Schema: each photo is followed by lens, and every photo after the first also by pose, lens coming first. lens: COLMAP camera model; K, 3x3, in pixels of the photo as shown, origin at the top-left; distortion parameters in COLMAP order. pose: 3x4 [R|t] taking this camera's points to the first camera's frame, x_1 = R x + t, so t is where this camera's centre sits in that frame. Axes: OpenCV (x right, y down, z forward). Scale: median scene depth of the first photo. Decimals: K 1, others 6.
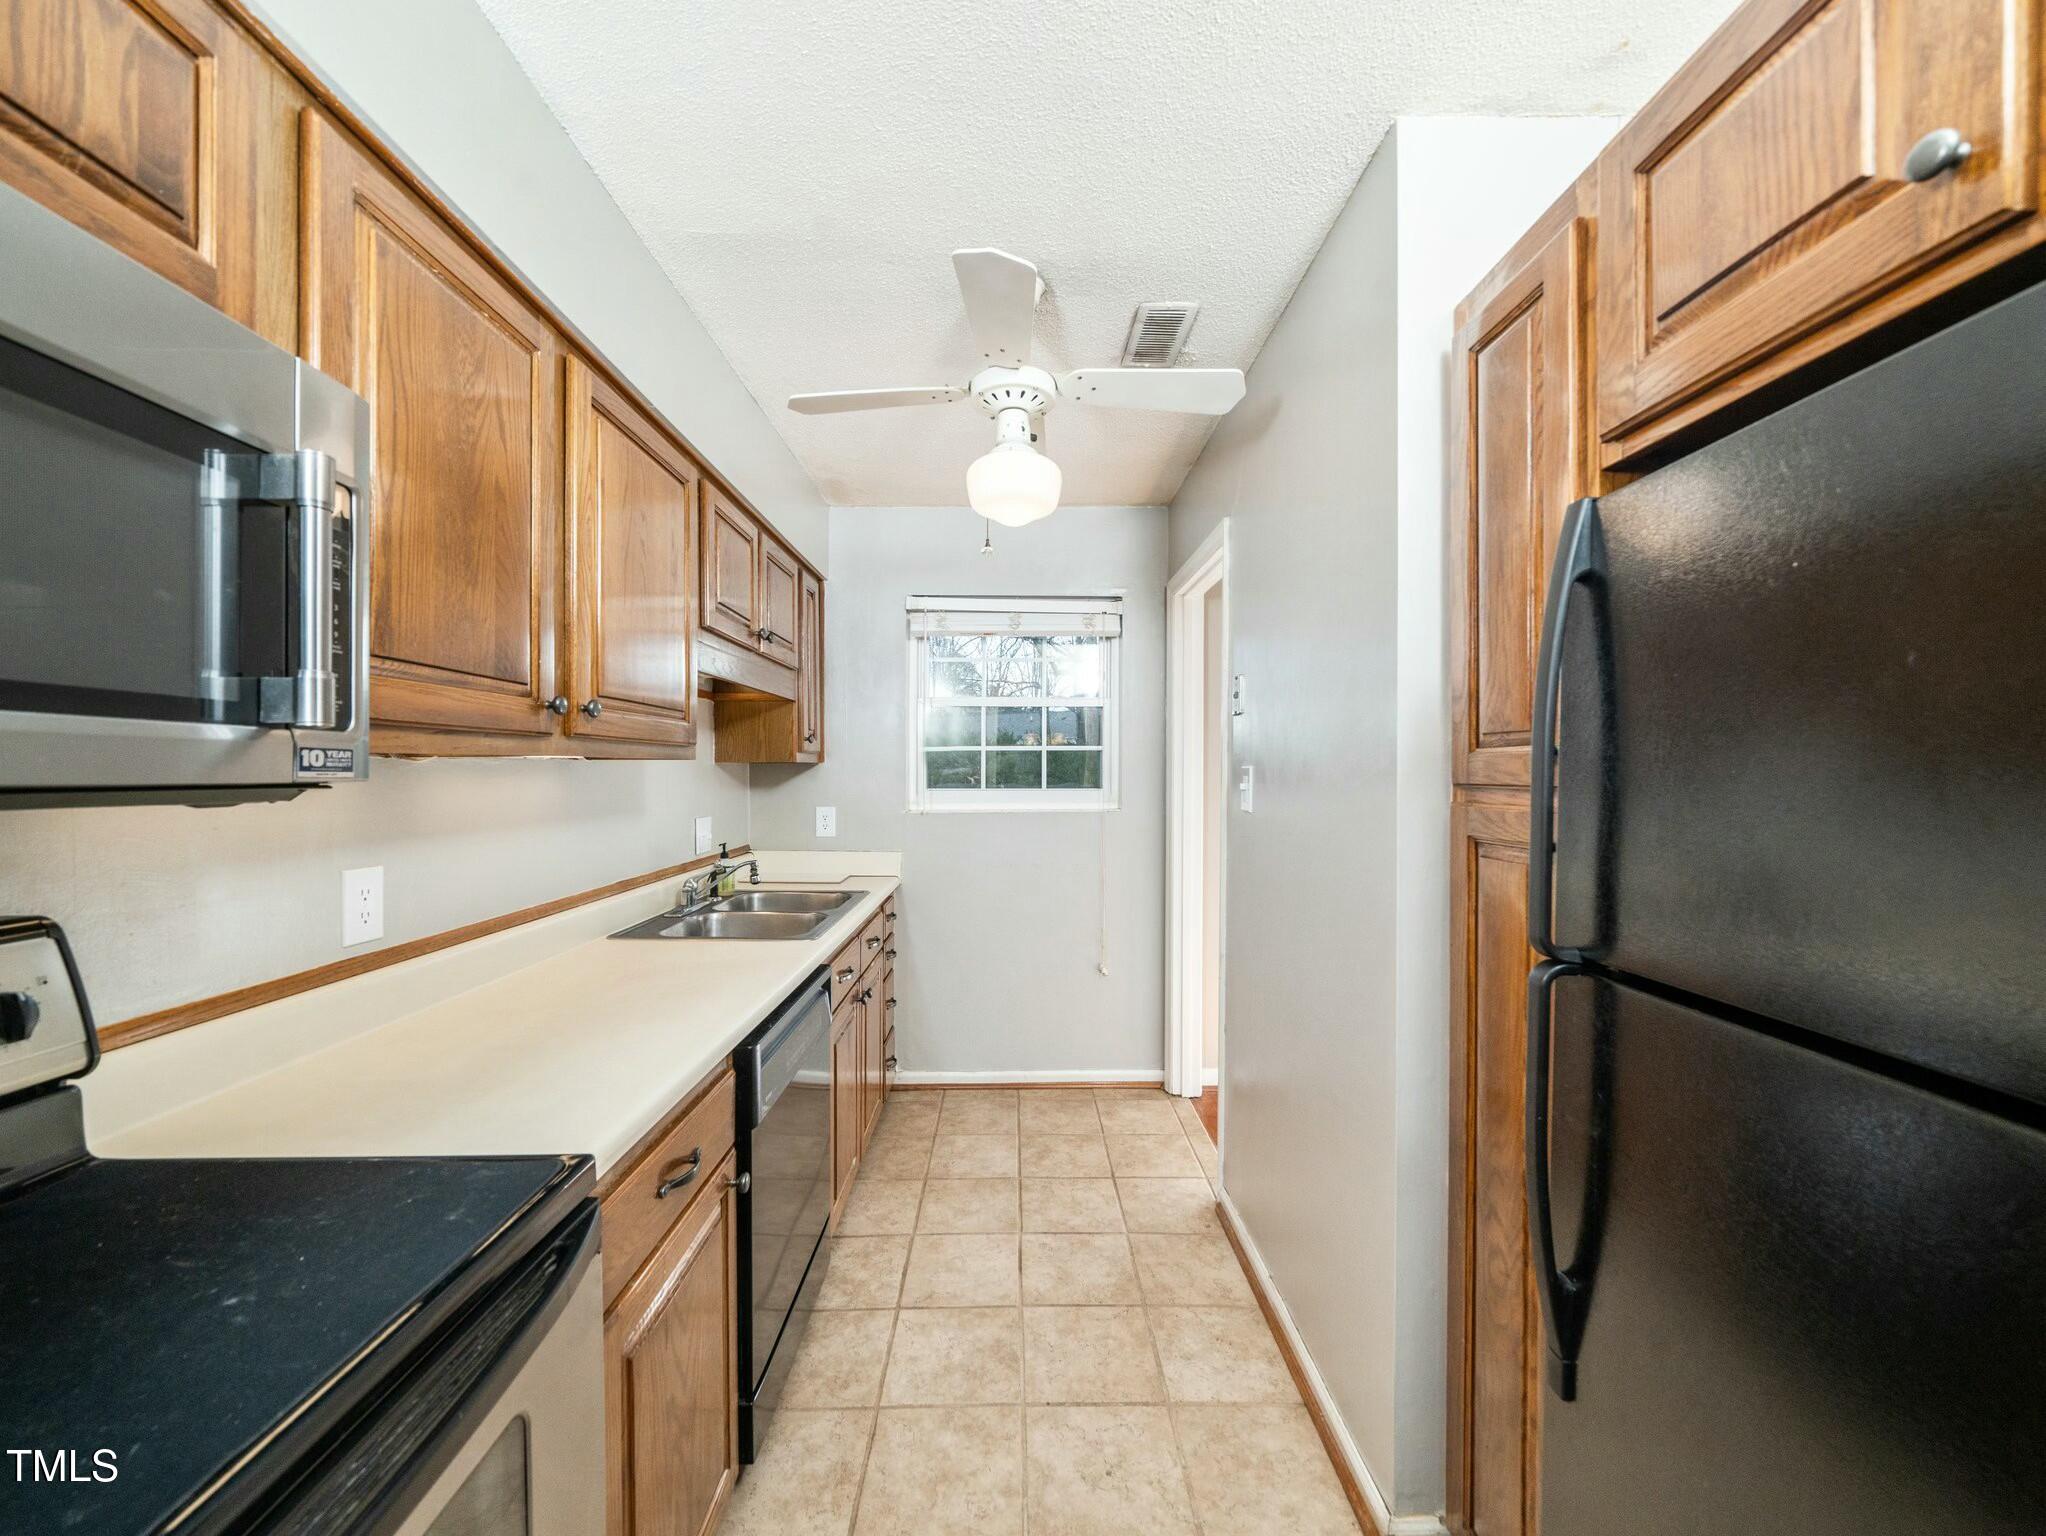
lens RADIAL K [[790.1, 0, 1021.2], [0, 790.1, 774.8], [0, 0, 1]] dist [-0.005833, -0.000564]
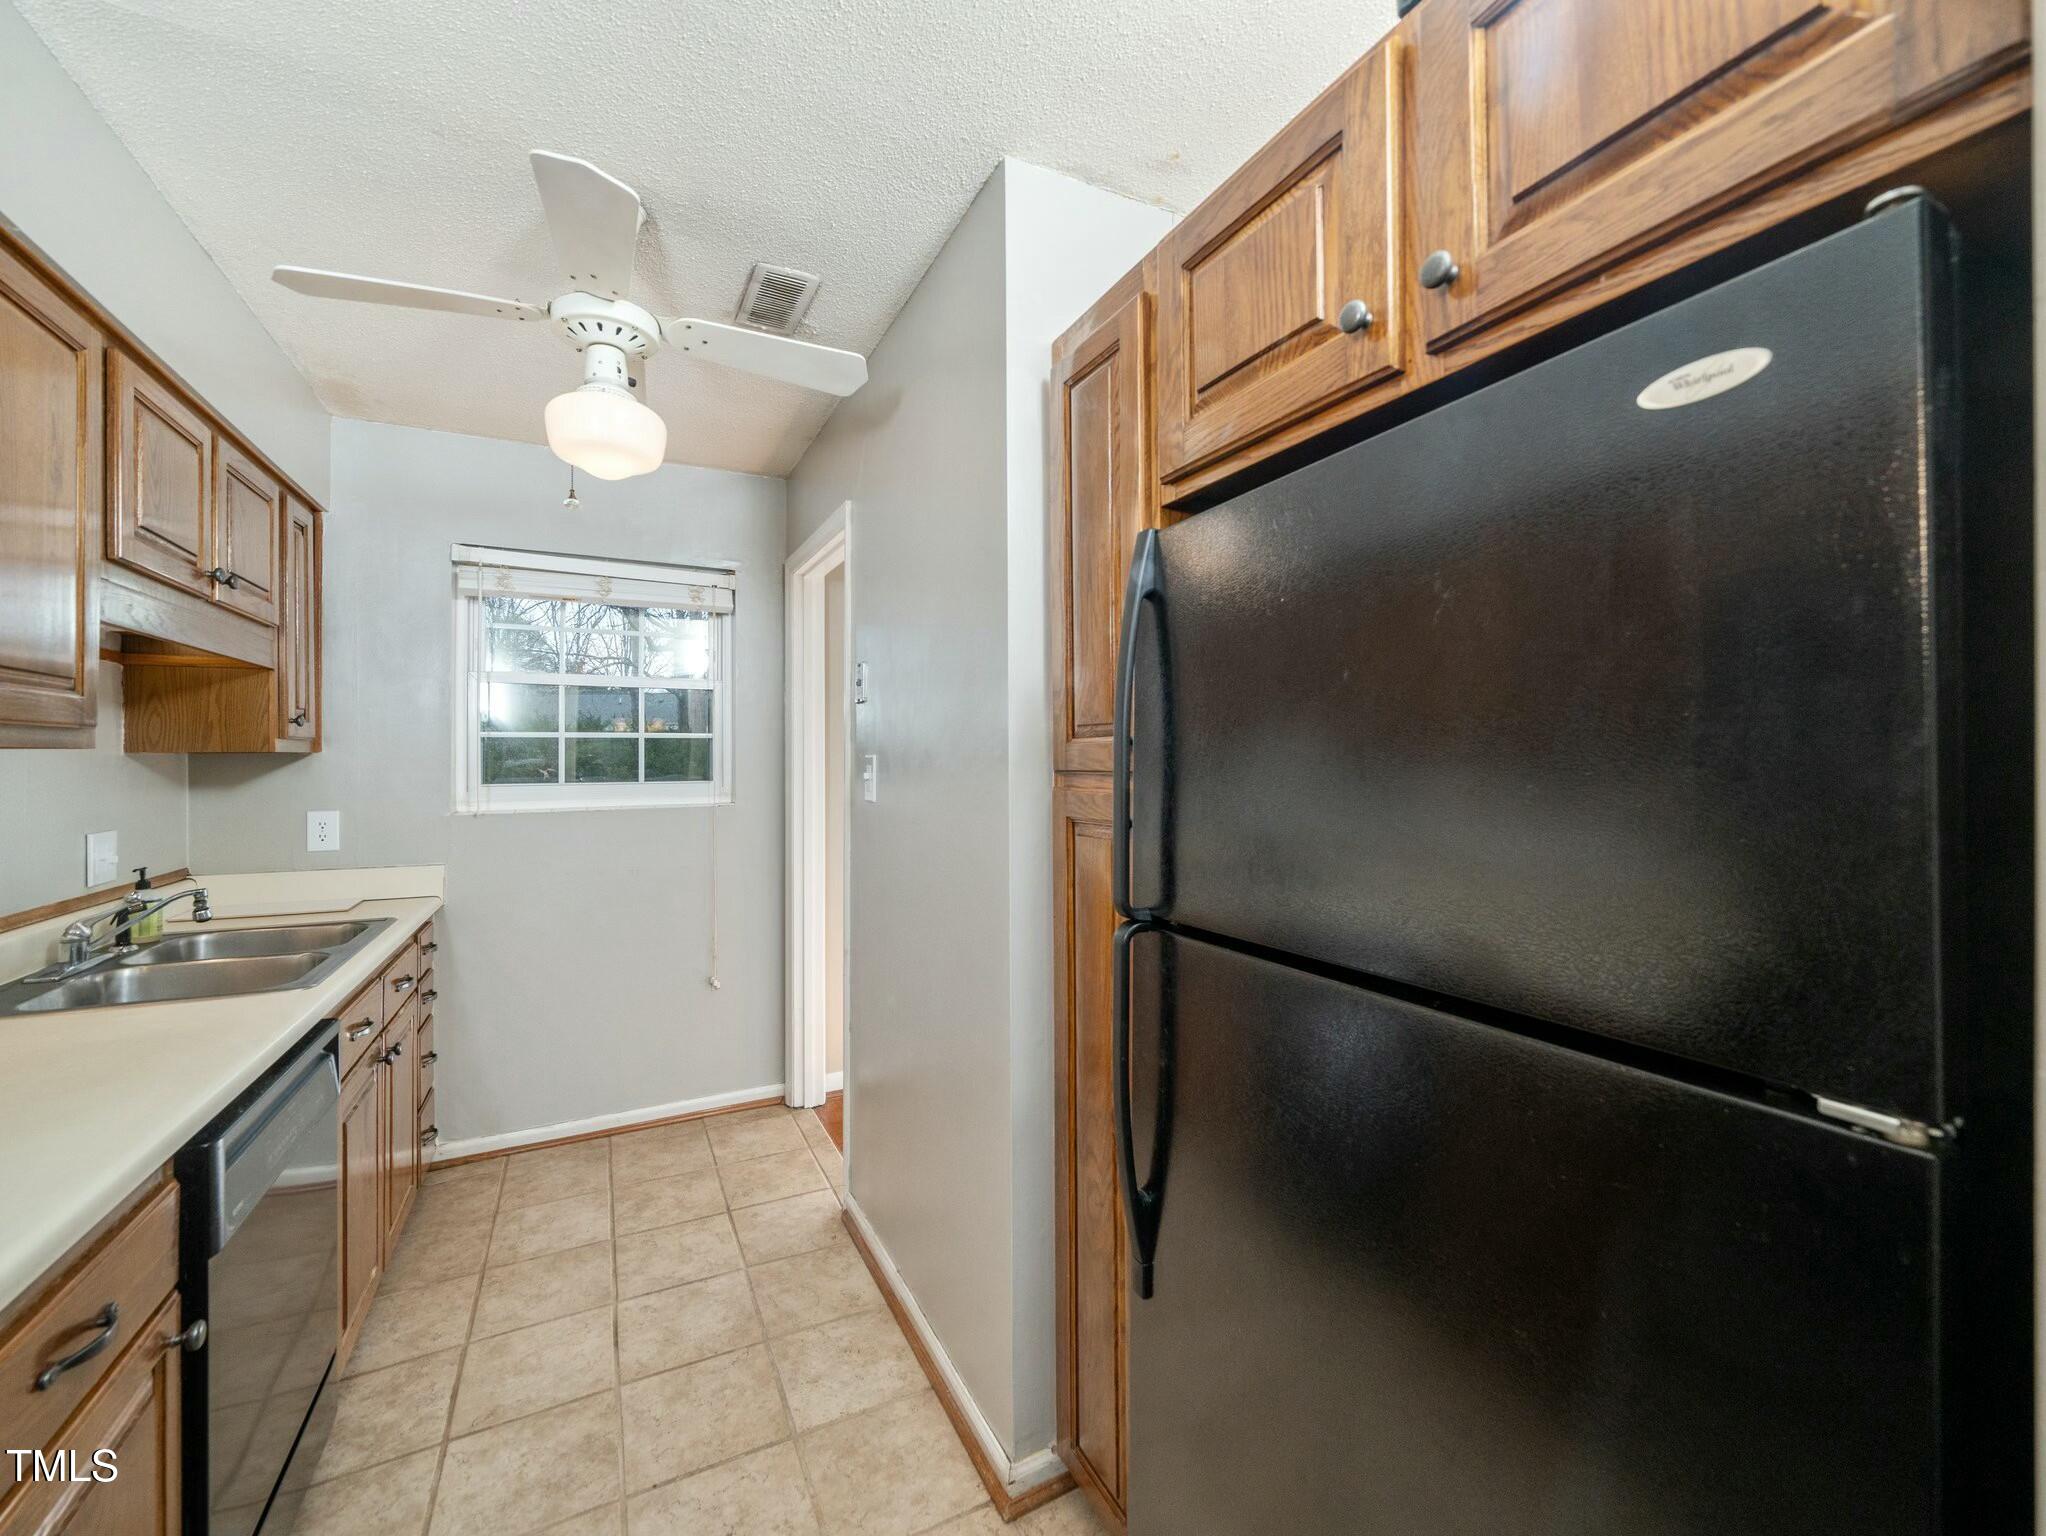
lens RADIAL K [[831.5, 0, 1033.9], [0, 831.5, 763.1], [0, 0, 1]] dist [-0.008787, 0.000152]
pose [[0.889282, -0.007432, 0.457299, -0.008033], [0.008441, 0.999964, -0.000163, 0.000762], [-0.457282, 0.004005, 0.889313, -0.016977]]
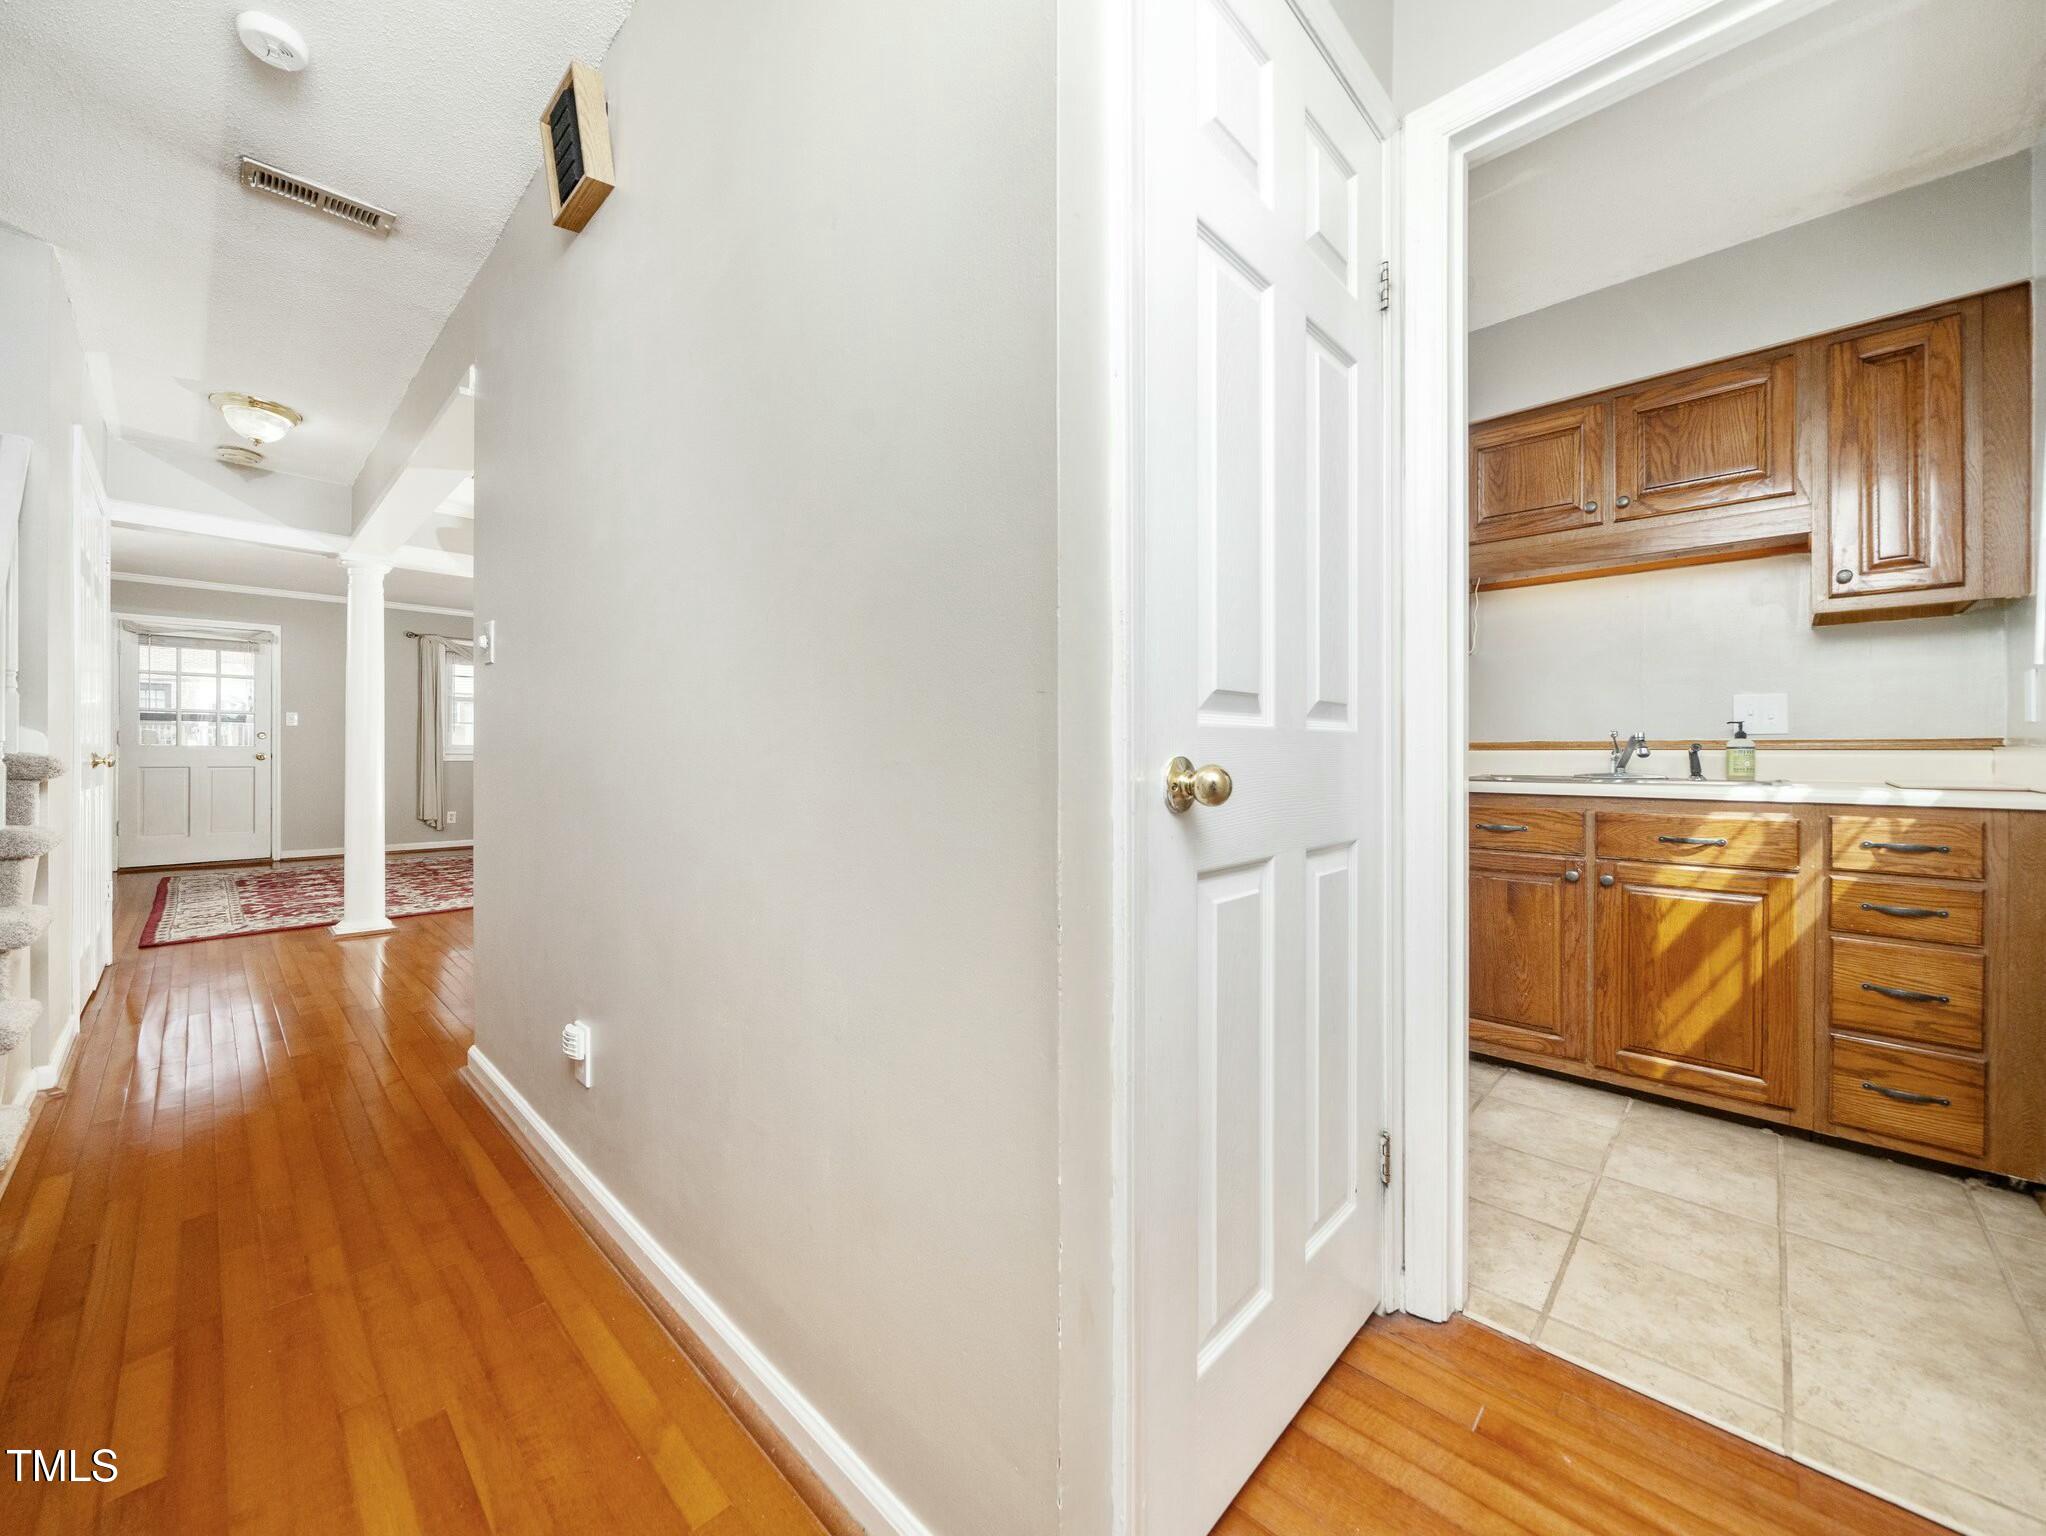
lens RADIAL K [[790.1, 0, 1026.7], [0, 790.1, 752.8], [0, 0, 1]] dist [-0.005833, -0.000564]
pose [[-0.697816, -0.001540, -0.716275, 2.506926], [-0.001849, 0.999998, -0.000349, 0.371422], [0.716275, 0.001081, -0.697818, 3.240539]]
